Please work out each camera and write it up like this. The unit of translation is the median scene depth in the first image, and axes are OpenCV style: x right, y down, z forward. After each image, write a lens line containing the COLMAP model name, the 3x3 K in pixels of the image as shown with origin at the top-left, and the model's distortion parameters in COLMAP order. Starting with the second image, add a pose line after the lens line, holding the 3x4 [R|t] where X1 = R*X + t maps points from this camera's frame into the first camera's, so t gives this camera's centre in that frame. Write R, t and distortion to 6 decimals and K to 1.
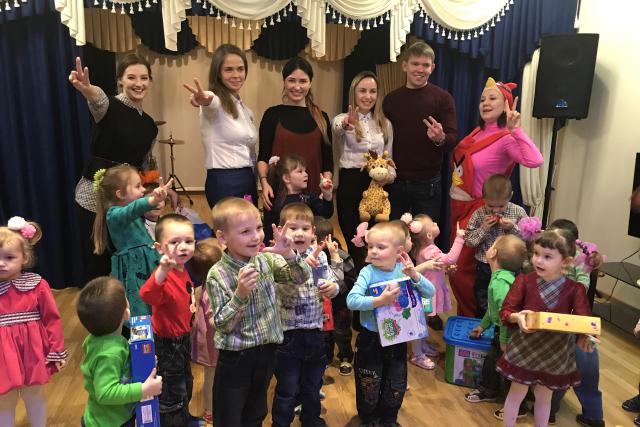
lens RADIAL K [[496.5, 0, 324.4], [0, 496.5, 214.1], [0, 0, 1]] dist [-0.003129, -0.010314]
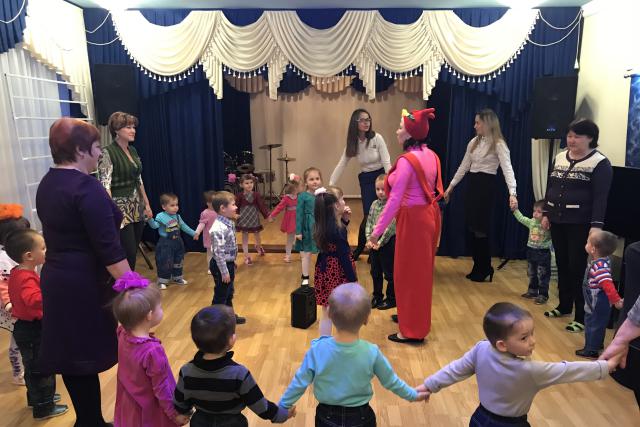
lens RADIAL K [[496.5, 0, 314.2], [0, 496.5, 211.1], [0, 0, 1]] dist [-0.003129, -0.010314]
pose [[0.958609, 0.026471, -0.283494, 0.243098], [-0.038707, 0.998541, -0.037648, 0.064698], [0.282083, 0.047063, 0.958235, -0.399203]]
